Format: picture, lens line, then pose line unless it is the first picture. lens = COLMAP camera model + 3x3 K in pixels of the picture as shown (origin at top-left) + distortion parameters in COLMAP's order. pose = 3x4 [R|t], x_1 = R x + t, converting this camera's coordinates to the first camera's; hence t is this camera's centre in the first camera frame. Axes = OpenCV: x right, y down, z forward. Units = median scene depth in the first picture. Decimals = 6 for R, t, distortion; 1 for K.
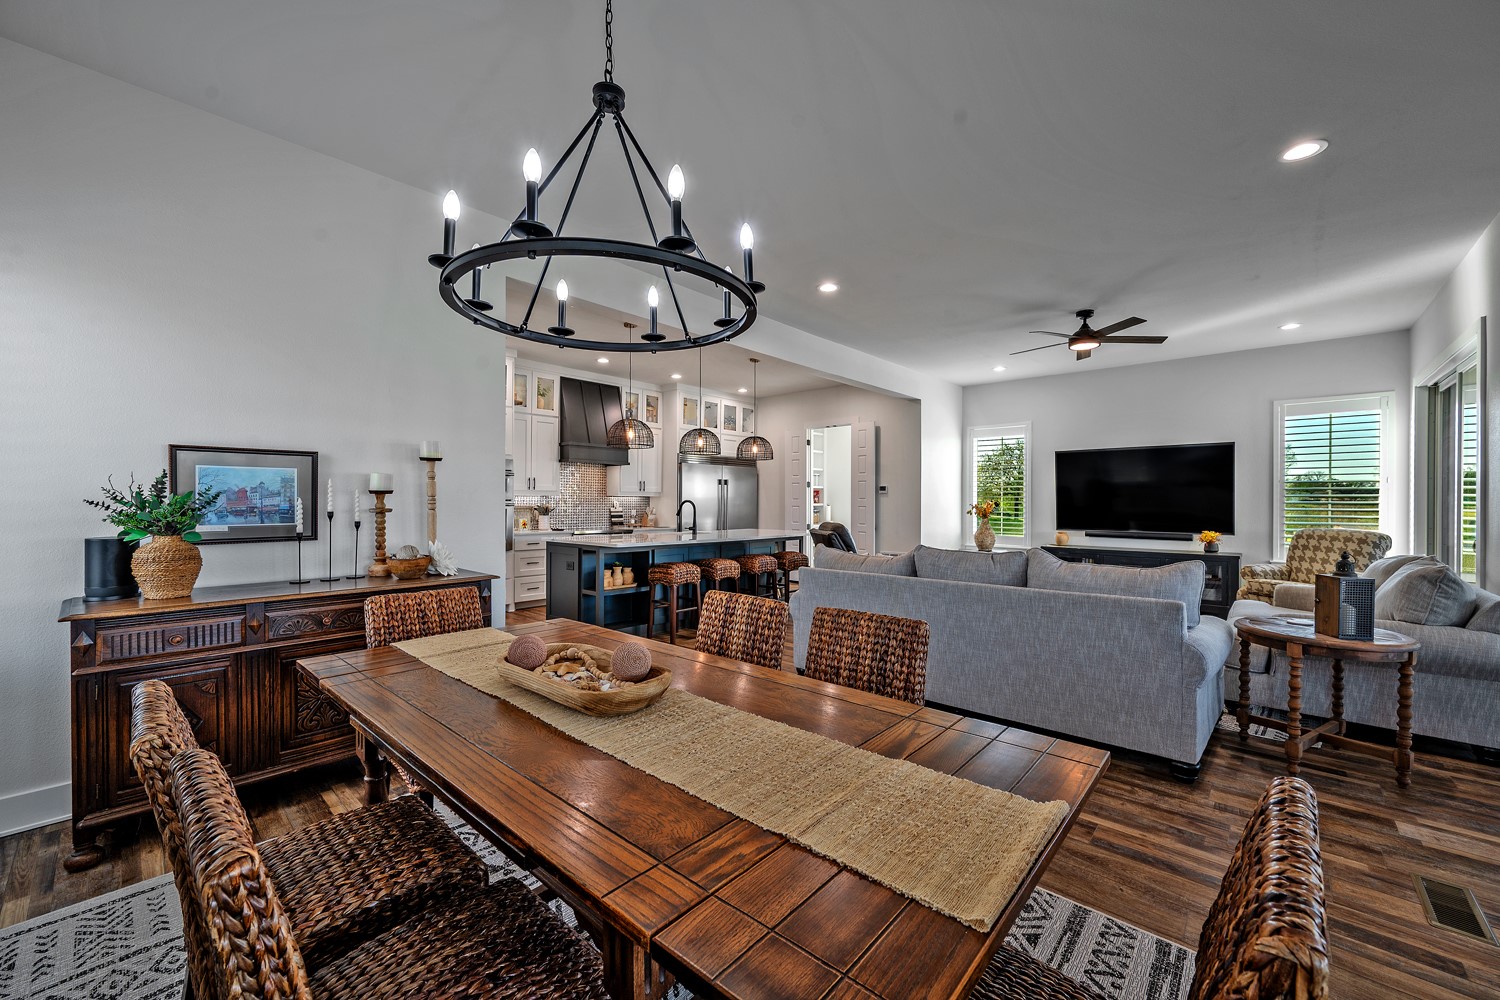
lens RADIAL K [[585.9, 0, 758.8], [0, 585.9, 508.4], [0, 0, 1]] dist [-0.000299, 0.000060]
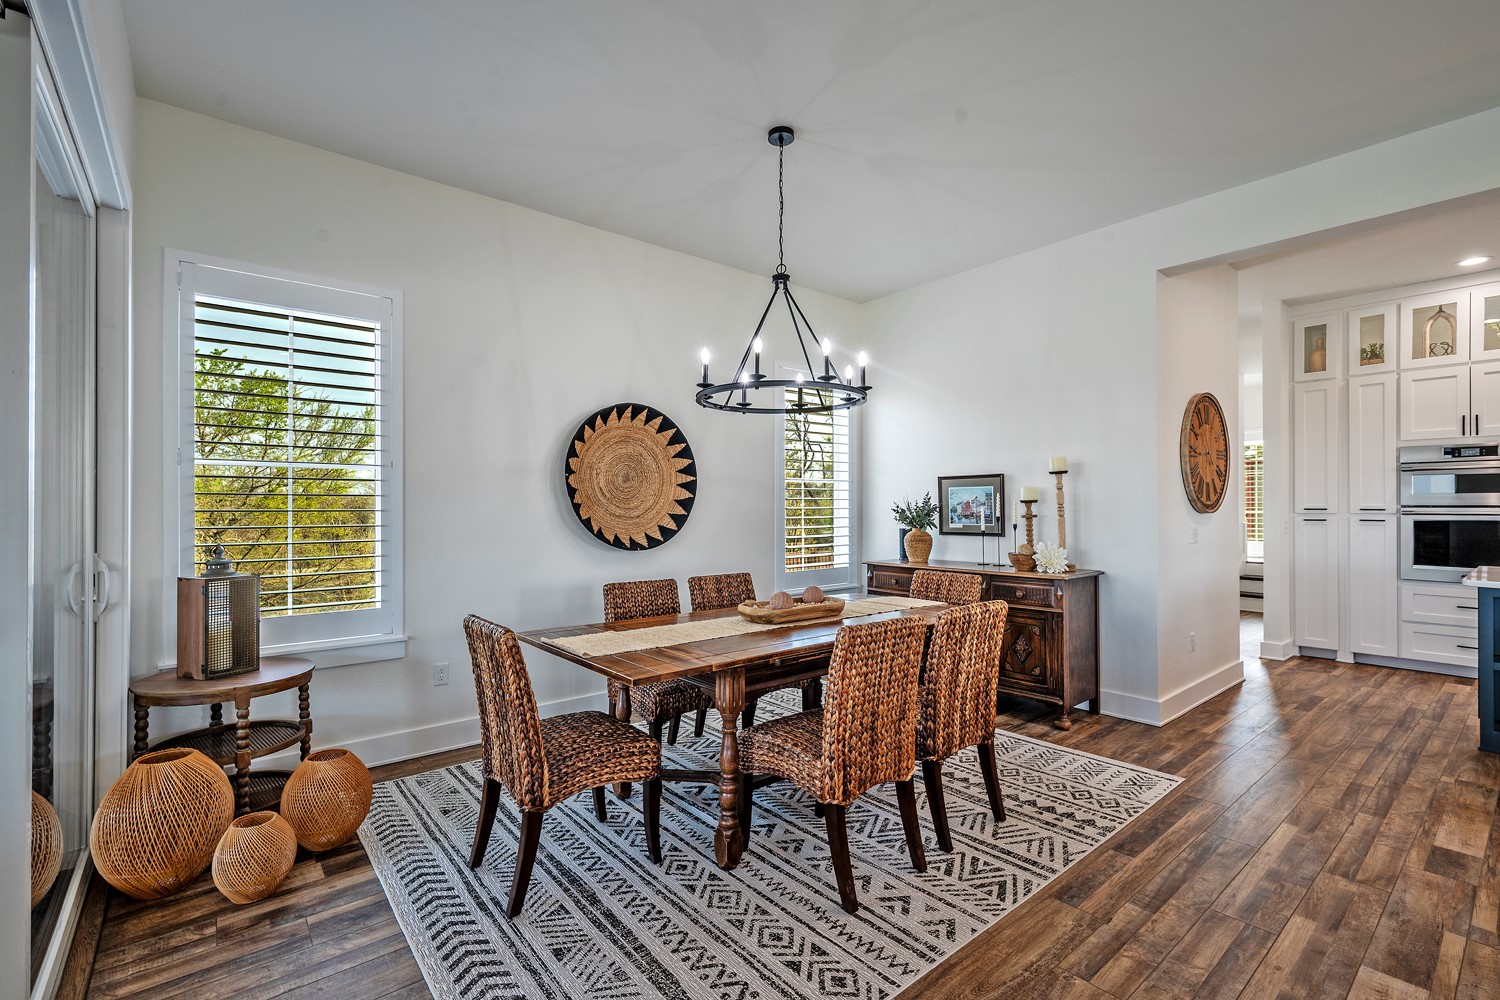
lens RADIAL K [[650.0, 0, 753.3], [0, 650.0, 502.0], [0, 0, 1]] dist [0.000217, 0.000046]
pose [[-0.172137, -0.012628, -0.984992, 0.843609], [-0.013193, 0.999858, -0.010513, -0.004353], [0.984985, 0.011186, -0.172279, 0.645608]]
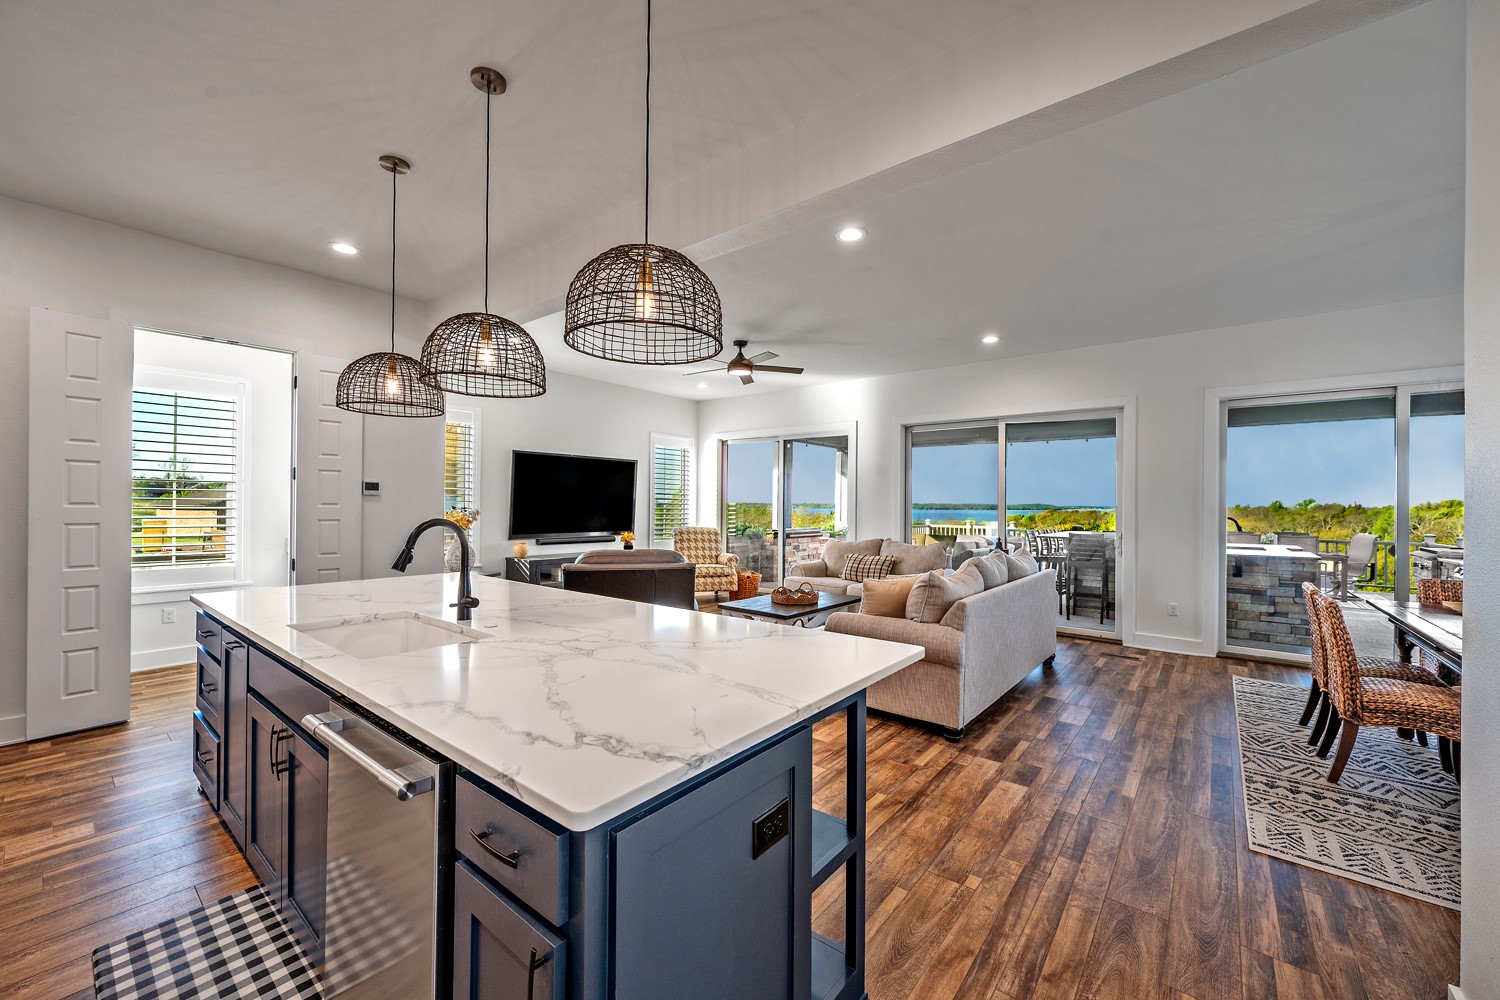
lens RADIAL K [[585.9, 0, 754.4], [0, 585.9, 503.0], [0, 0, 1]] dist [-0.000299, 0.000060]
pose [[-0.046284, -0.000455, 0.998928, -0.987330], [0.004075, 0.999991, 0.000644, -0.046578], [-0.998920, 0.004100, -0.046281, 1.805010]]
